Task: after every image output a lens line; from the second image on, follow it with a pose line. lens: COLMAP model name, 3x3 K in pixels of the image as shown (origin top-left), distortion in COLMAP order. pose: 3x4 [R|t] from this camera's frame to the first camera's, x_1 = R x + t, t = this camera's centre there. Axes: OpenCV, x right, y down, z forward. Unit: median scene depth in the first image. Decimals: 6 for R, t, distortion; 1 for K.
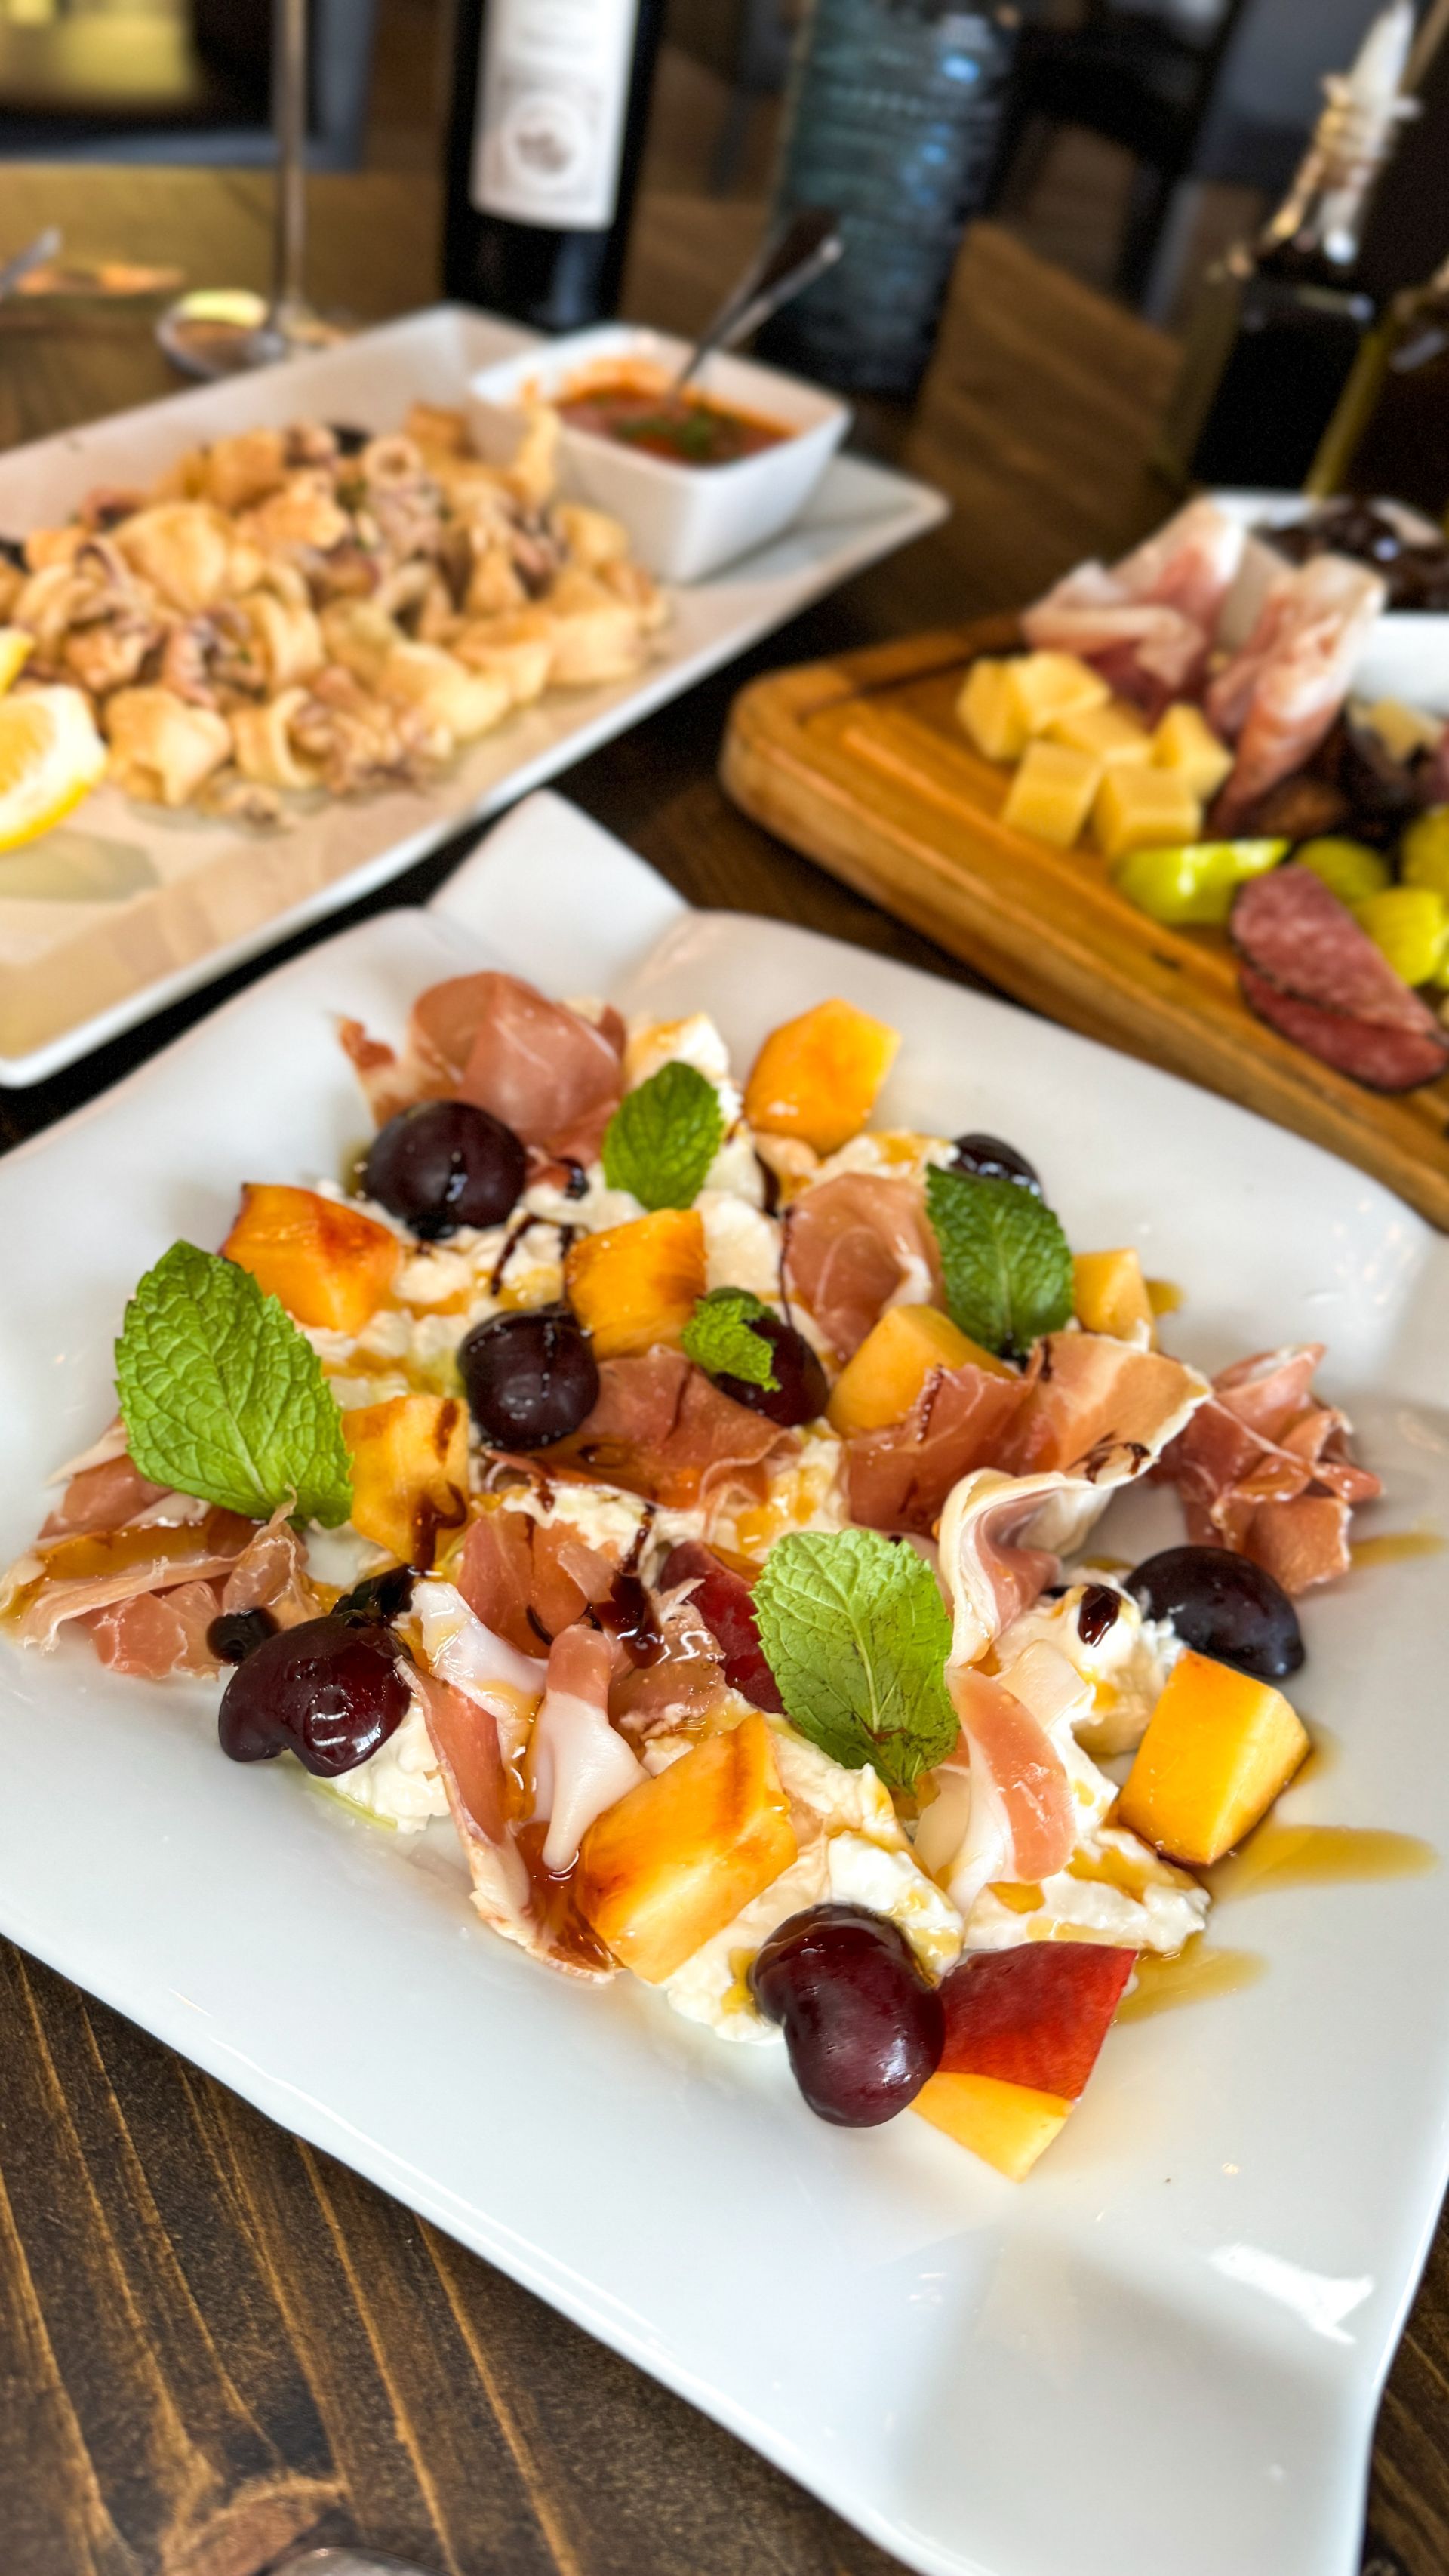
lens RADIAL K [[1876.5, 0, 724.5], [0, 1876.5, 1288.0], [0, 0, 1]] dist [0.042605, -0.108374]
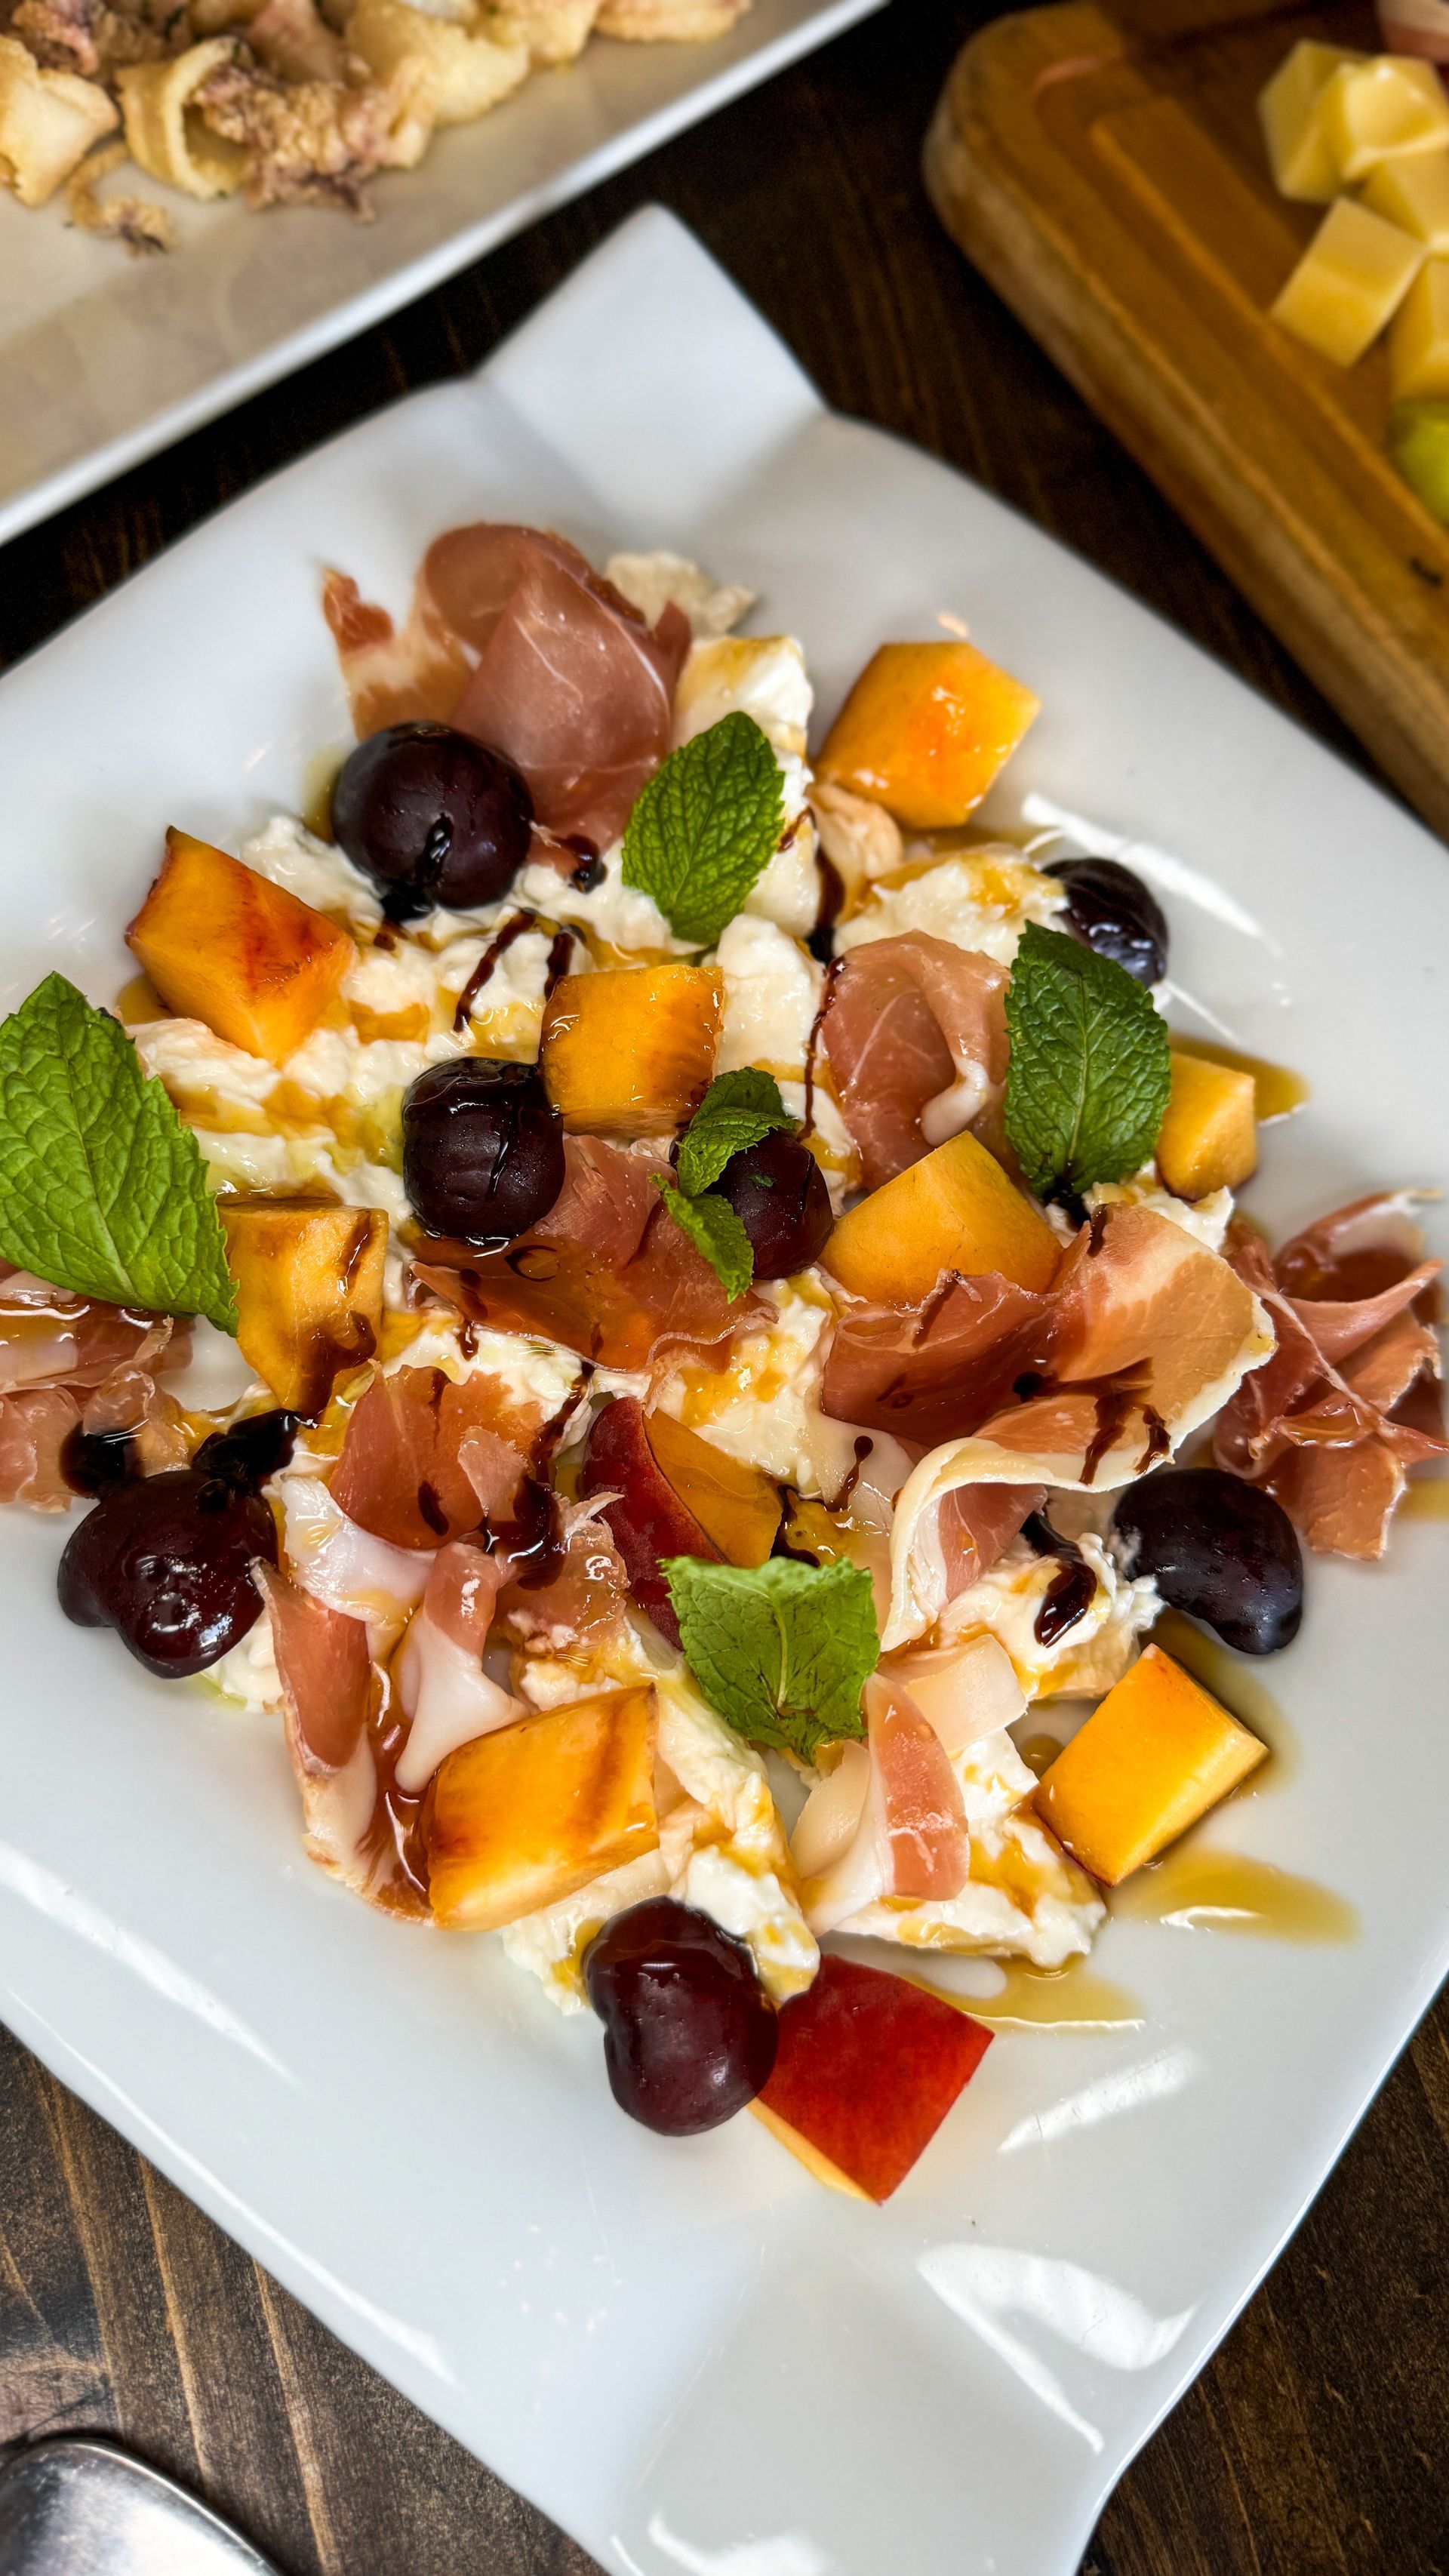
lens RADIAL K [[1876.5, 0, 724.5], [0, 1876.5, 1288.0], [0, 0, 1]] dist [0.042605, -0.108374]
pose [[0.983078, 0.181338, -0.025959, 0.039279], [-0.154638, 0.897468, 0.413084, -0.288971], [0.098205, -0.402080, 0.910323, 0.247592]]
